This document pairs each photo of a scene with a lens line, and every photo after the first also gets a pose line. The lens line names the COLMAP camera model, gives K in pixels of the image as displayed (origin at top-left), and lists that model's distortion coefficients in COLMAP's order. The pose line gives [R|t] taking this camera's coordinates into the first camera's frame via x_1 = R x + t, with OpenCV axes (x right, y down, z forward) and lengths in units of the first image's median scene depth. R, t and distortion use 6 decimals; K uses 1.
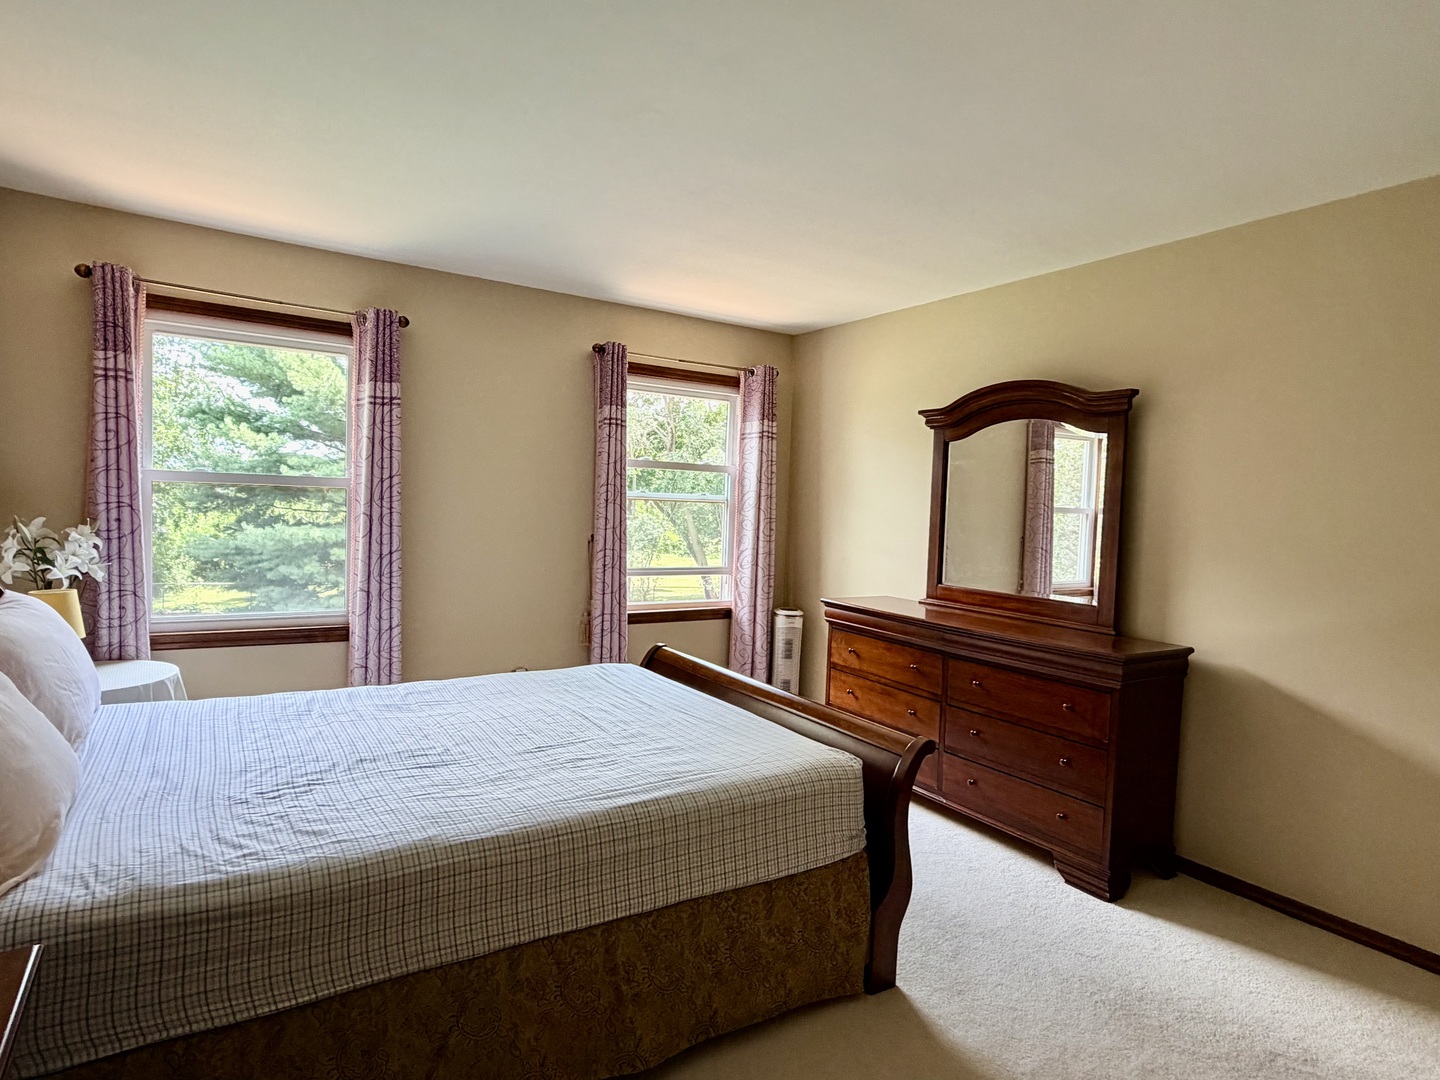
lens RADIAL K [[793.9, 0, 720.0], [0, 793.9, 540.0], [0, 0, 1]] dist [-0.005147, 0.001067]
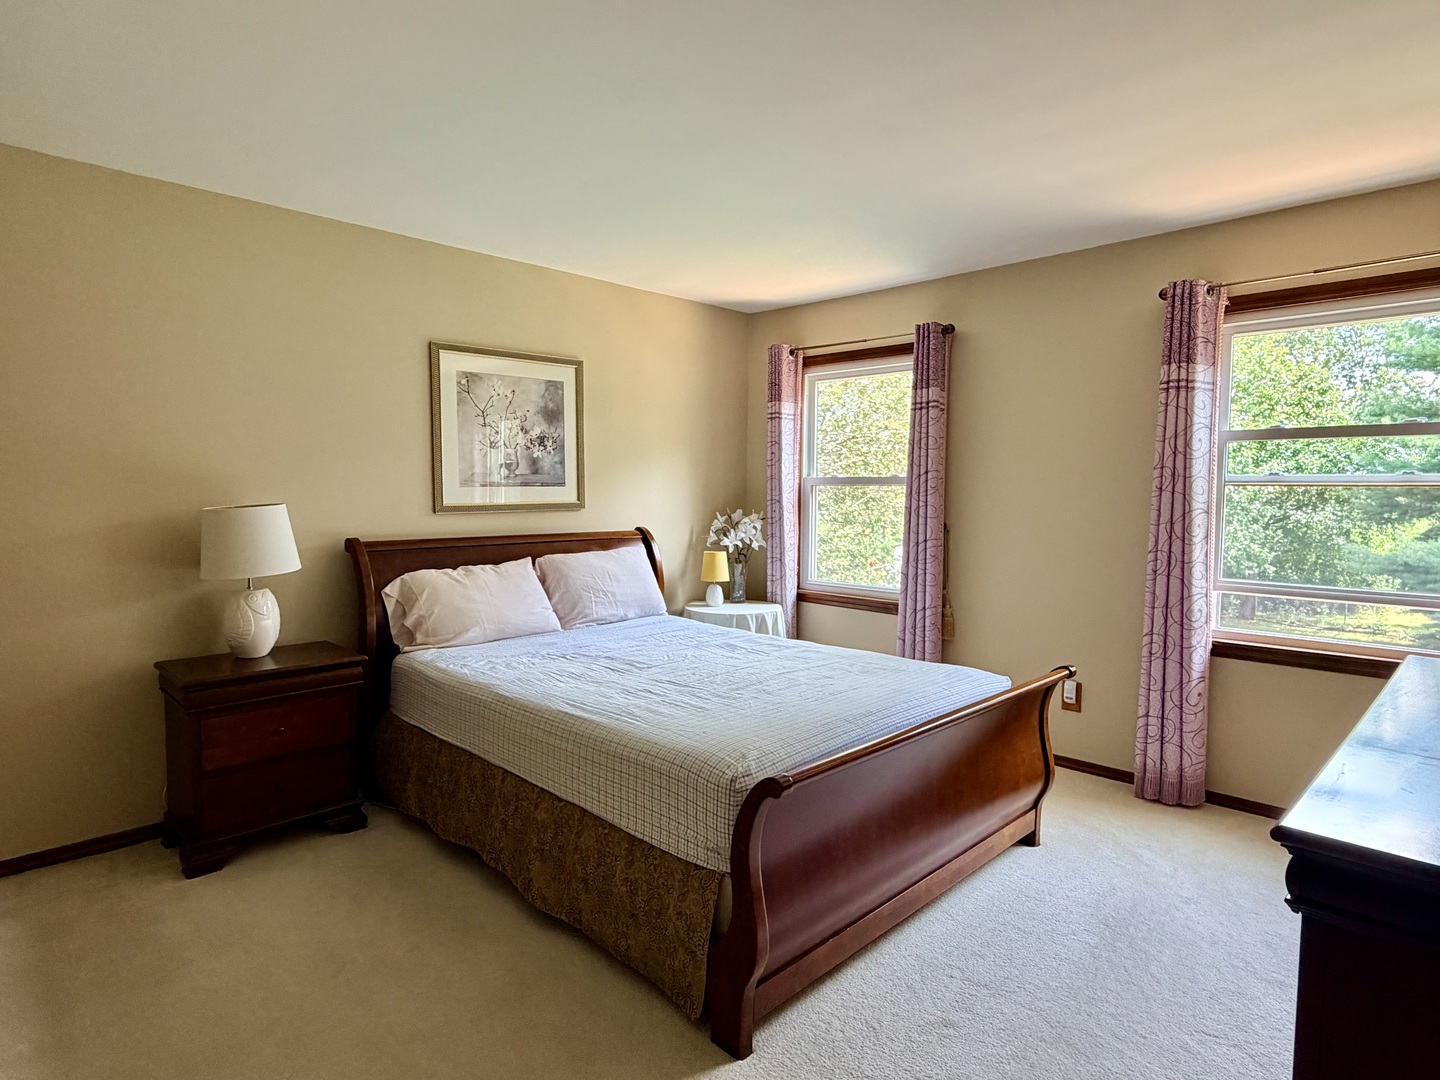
lens RADIAL K [[793.9, 0, 720.0], [0, 793.9, 540.0], [0, 0, 1]] dist [-0.005147, 0.001067]
pose [[0.220659, 0.024804, -0.975035, 0.996311], [-0.041799, 0.998999, 0.015954, 0.014346], [0.974455, 0.037236, 0.221475, 0.779675]]
